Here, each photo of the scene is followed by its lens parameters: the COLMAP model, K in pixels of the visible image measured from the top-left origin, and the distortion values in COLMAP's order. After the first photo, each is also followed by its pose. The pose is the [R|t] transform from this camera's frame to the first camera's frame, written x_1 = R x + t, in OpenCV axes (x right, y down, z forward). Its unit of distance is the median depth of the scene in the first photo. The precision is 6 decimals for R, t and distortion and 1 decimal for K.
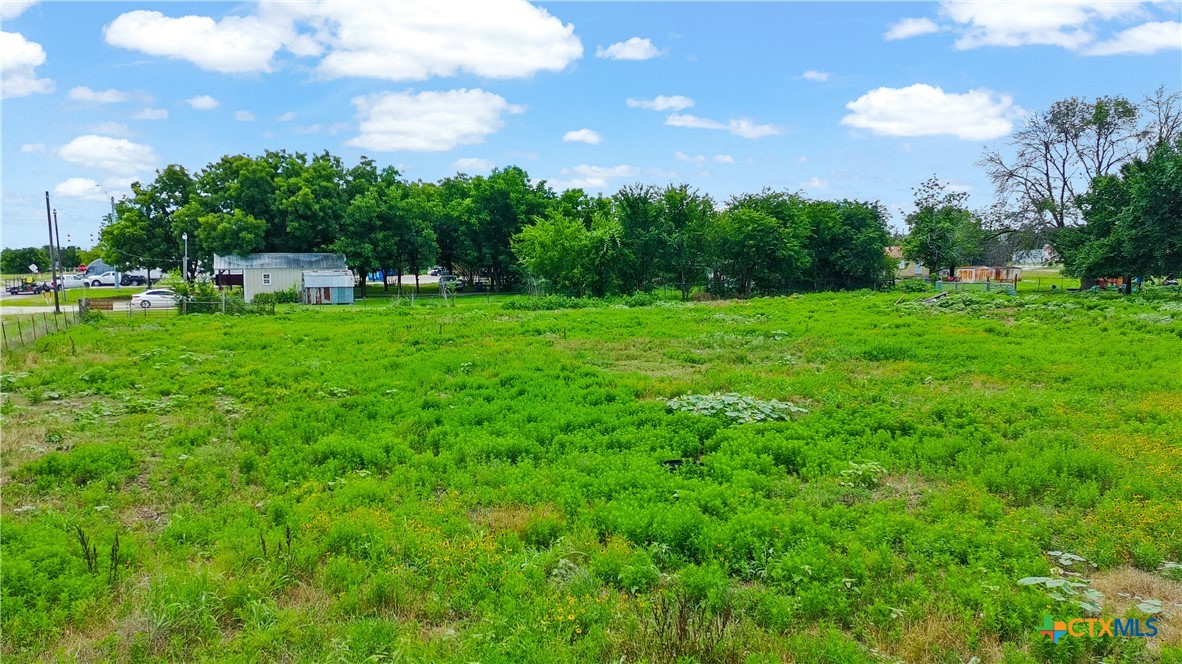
lens RADIAL K [[903.1, 0, 597.6], [0, 903.1, 326.3], [0, 0, 1]] dist [0.087181, -0.086269]
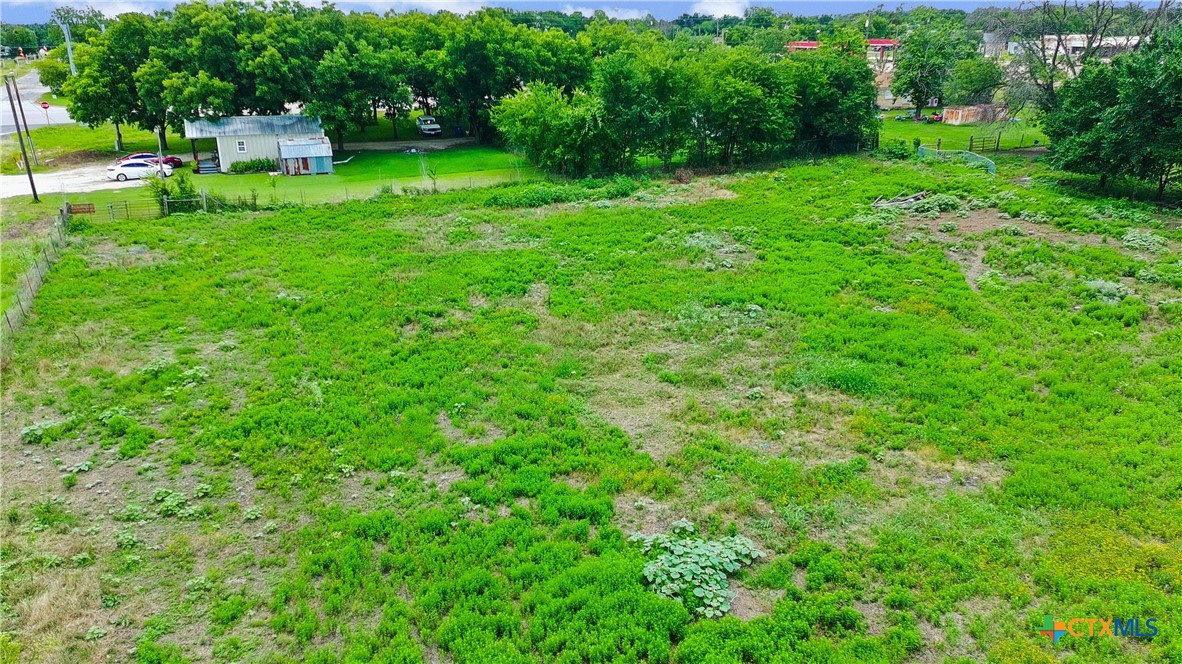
lens RADIAL K [[903.1, 0, 597.6], [0, 903.1, 326.3], [0, 0, 1]] dist [0.087181, -0.086269]
pose [[0.999799, -0.009390, 0.017720, 0.000610], [0.004276, 0.963105, 0.269091, -0.127452], [-0.019593, -0.268961, 0.962952, -0.006757]]
